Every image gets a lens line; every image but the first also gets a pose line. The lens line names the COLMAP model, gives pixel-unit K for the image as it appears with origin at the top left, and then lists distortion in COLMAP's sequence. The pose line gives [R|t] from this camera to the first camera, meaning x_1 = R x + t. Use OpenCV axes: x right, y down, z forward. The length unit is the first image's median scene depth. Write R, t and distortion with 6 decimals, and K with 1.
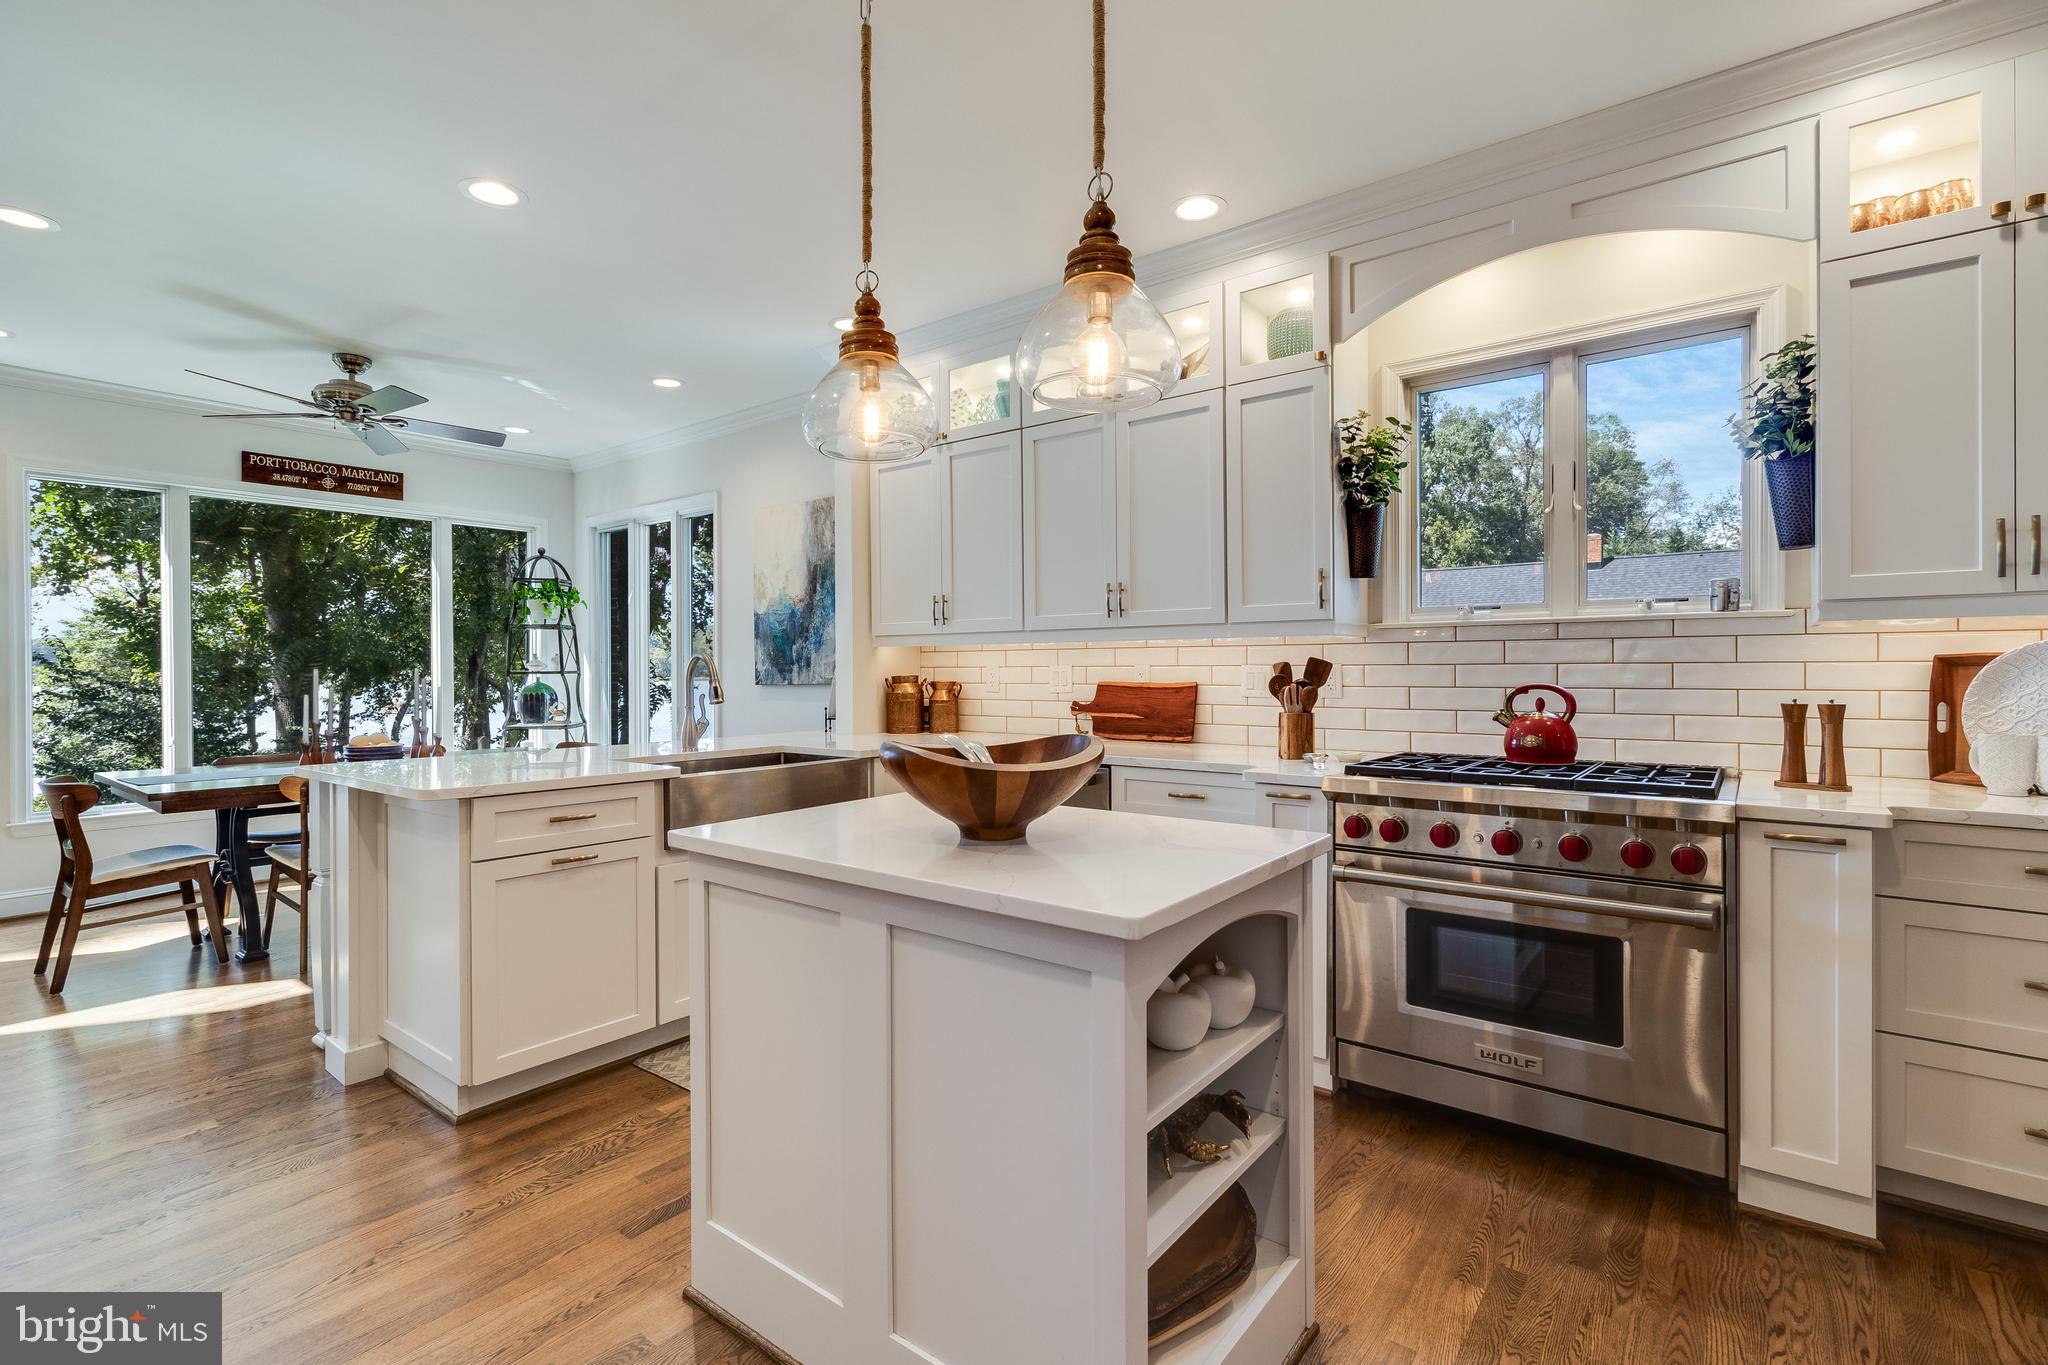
lens RADIAL K [[946.0, 0, 1013.3], [0, 946.0, 663.8], [0, 0, 1]] dist [-0.001213, -0.000684]
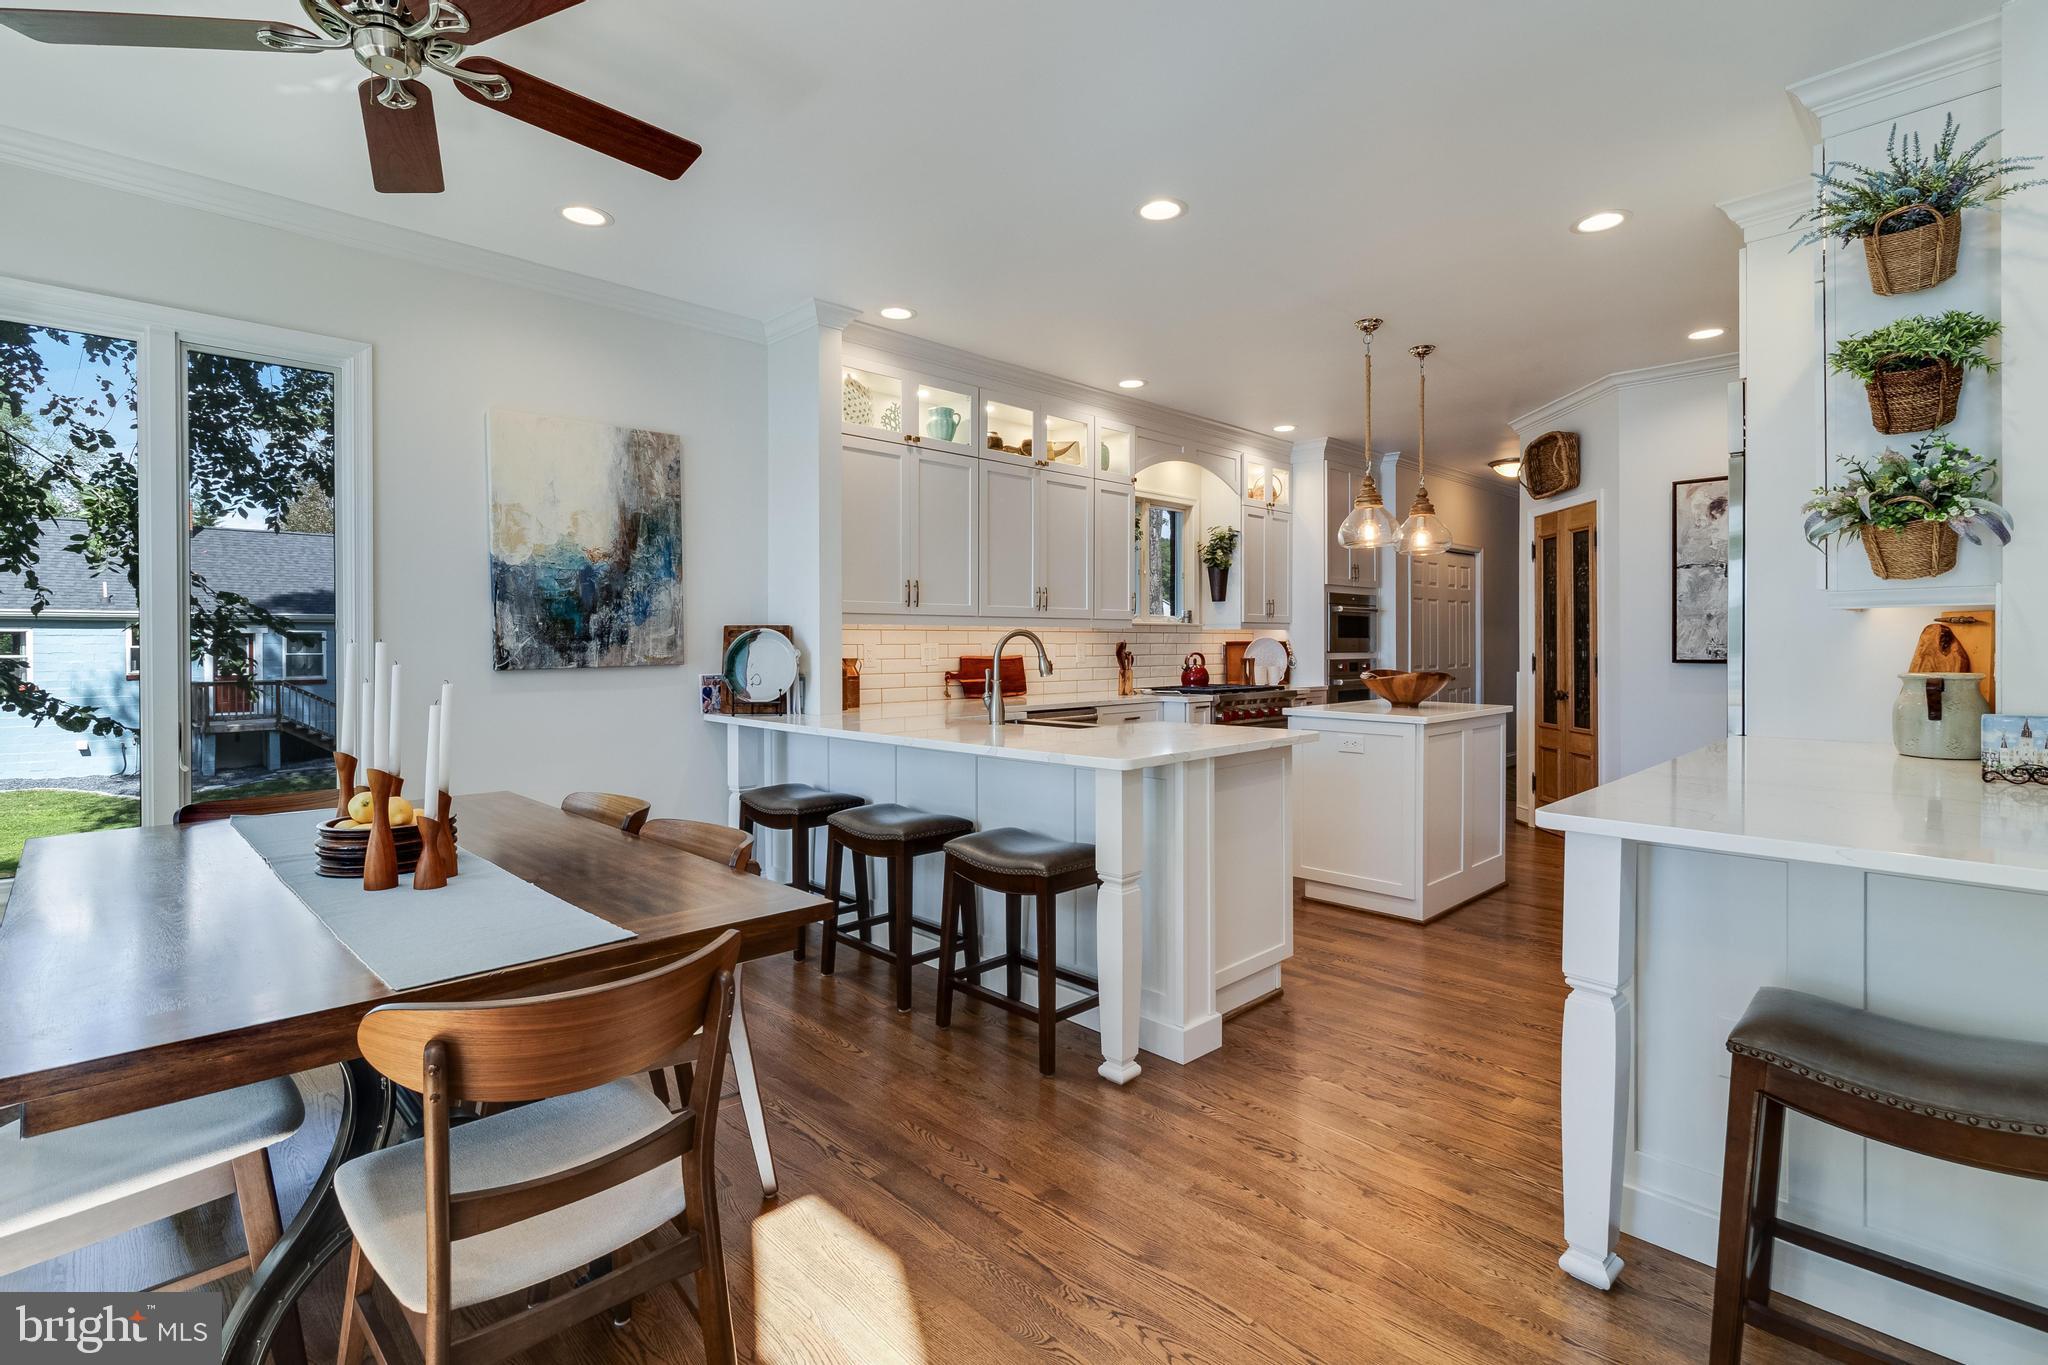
lens RADIAL K [[946.0, 0, 1025.3], [0, 946.0, 651.4], [0, 0, 1]] dist [-0.001213, -0.000684]
pose [[0.129359, -0.004822, 0.991586, -1.240791], [-0.004627, 0.999974, 0.005466, 0.005303], [-0.991587, -0.005295, 0.129334, 0.761579]]
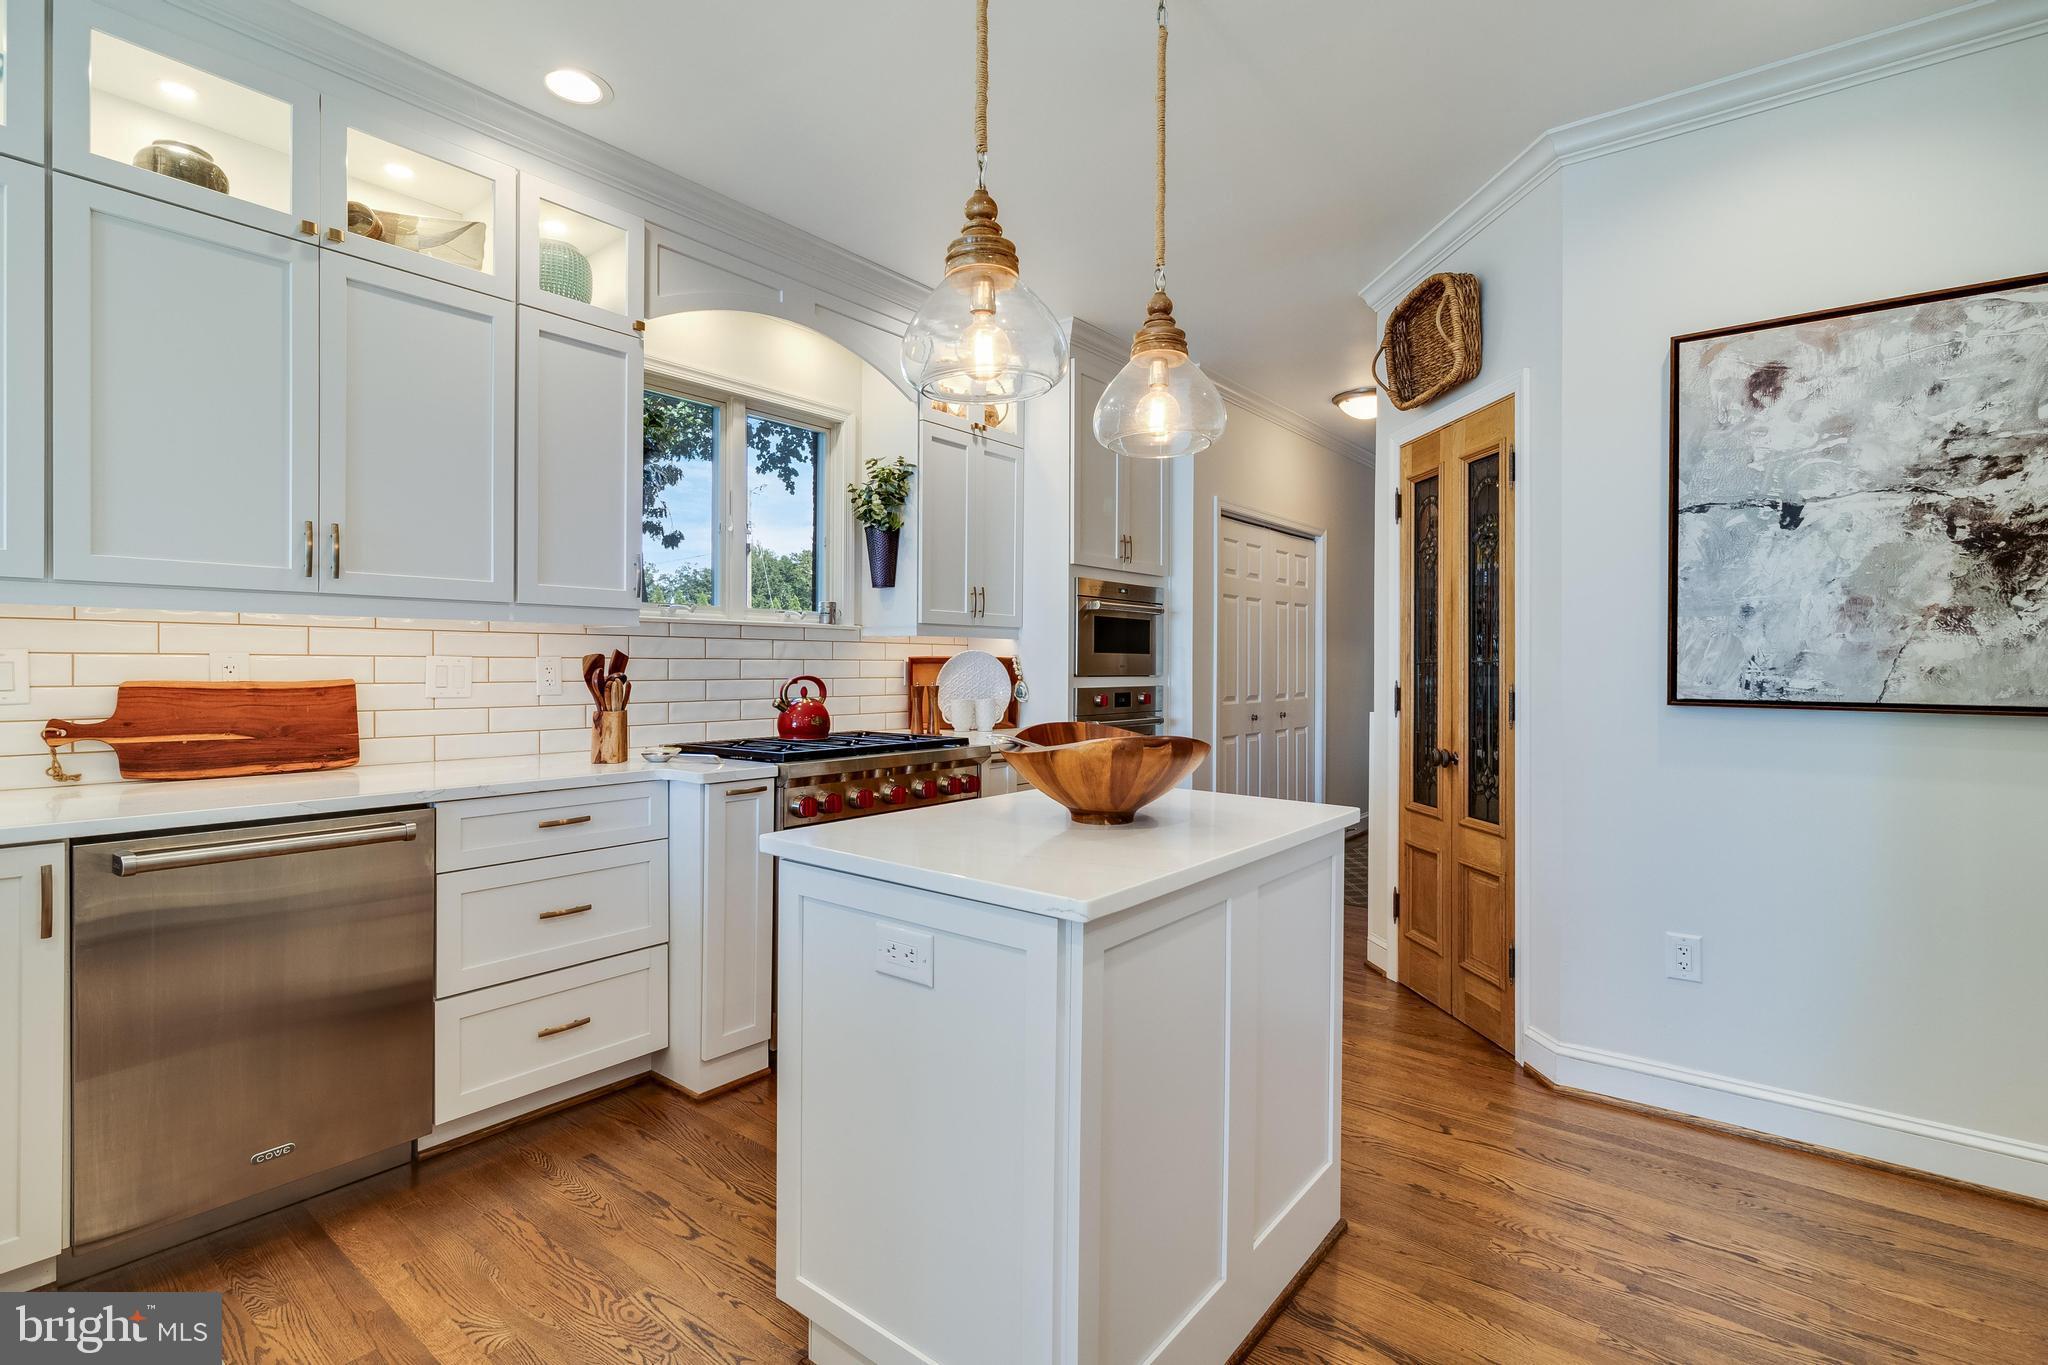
lens RADIAL K [[946.0, 0, 1032.9], [0, 946.0, 667.5], [0, 0, 1]] dist [-0.001213, -0.000684]
pose [[-0.005873, -0.001846, 0.999981, -0.477753], [-0.012992, 0.999914, 0.001769, 0.002895], [-0.999898, -0.012982, -0.005897, 0.482440]]
